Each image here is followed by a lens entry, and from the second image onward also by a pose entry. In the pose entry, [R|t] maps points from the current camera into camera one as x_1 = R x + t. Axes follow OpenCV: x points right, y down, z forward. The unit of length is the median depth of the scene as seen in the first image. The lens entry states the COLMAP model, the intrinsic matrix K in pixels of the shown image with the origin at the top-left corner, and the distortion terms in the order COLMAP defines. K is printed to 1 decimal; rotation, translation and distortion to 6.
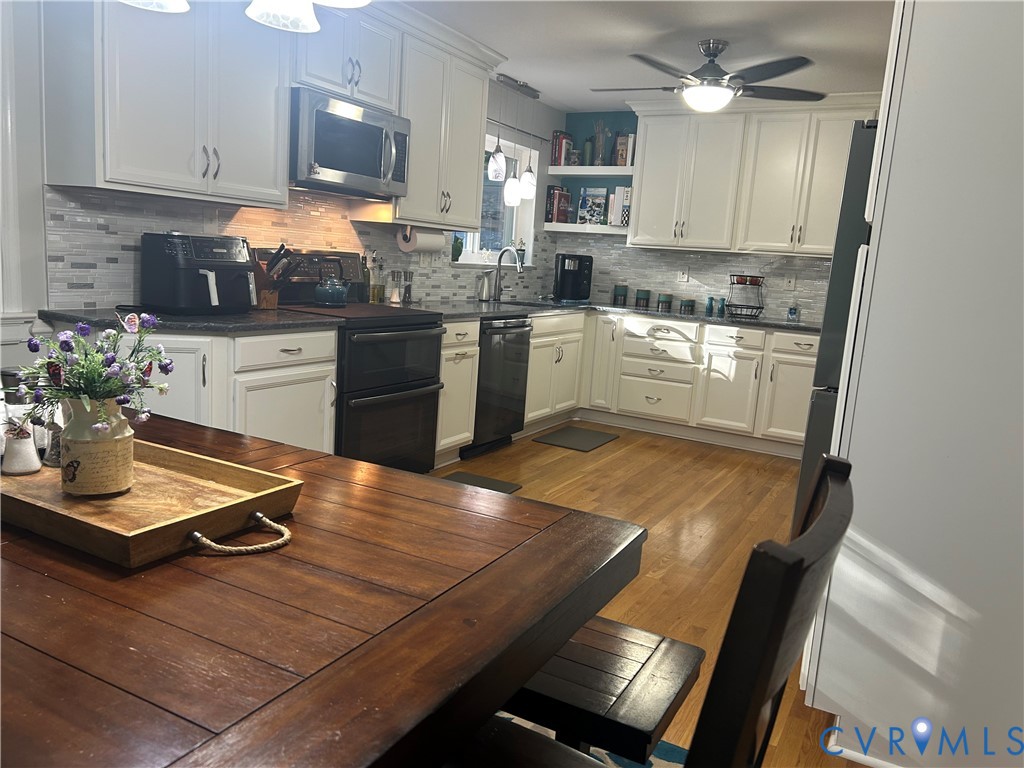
lens RADIAL K [[771.6, 0, 512.0], [0, 771.6, 384.0], [0, 0, 1]] dist [0.098175, -0.157674]
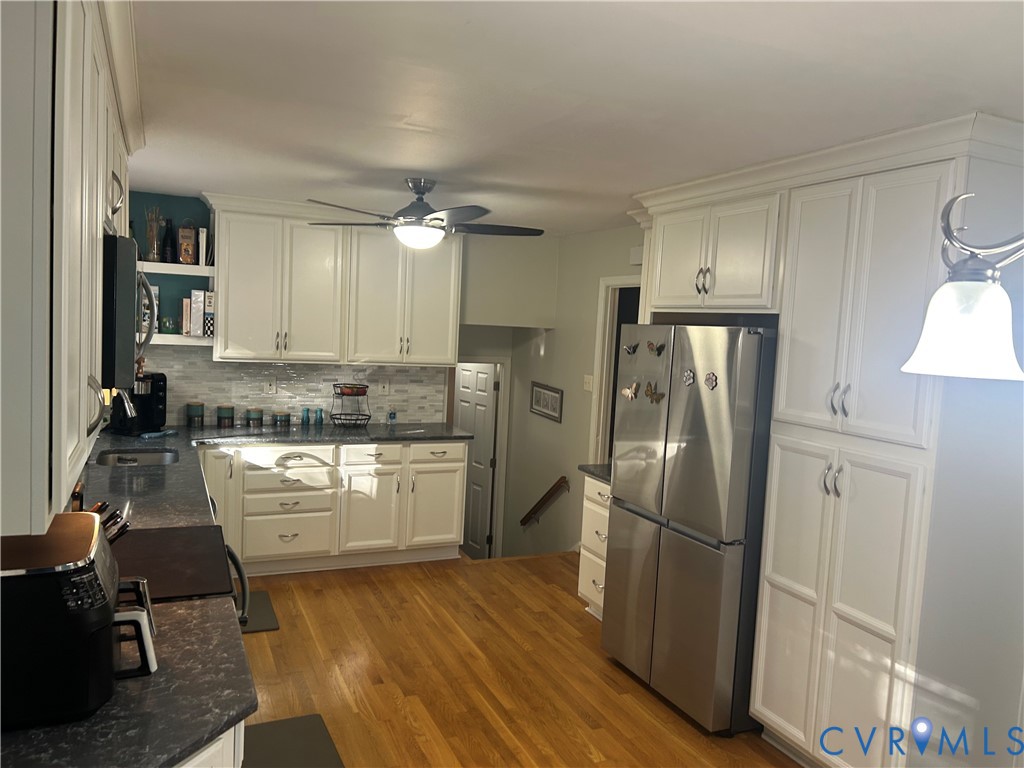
lens RADIAL K [[771.6, 0, 512.0], [0, 771.6, 384.0], [0, 0, 1]] dist [0.098175, -0.157674]
pose [[0.603925, -0.103189, 0.790333, -0.349141], [0.124231, 0.991652, 0.034544, -0.152982], [-0.787300, 0.077322, 0.611703, 0.255882]]
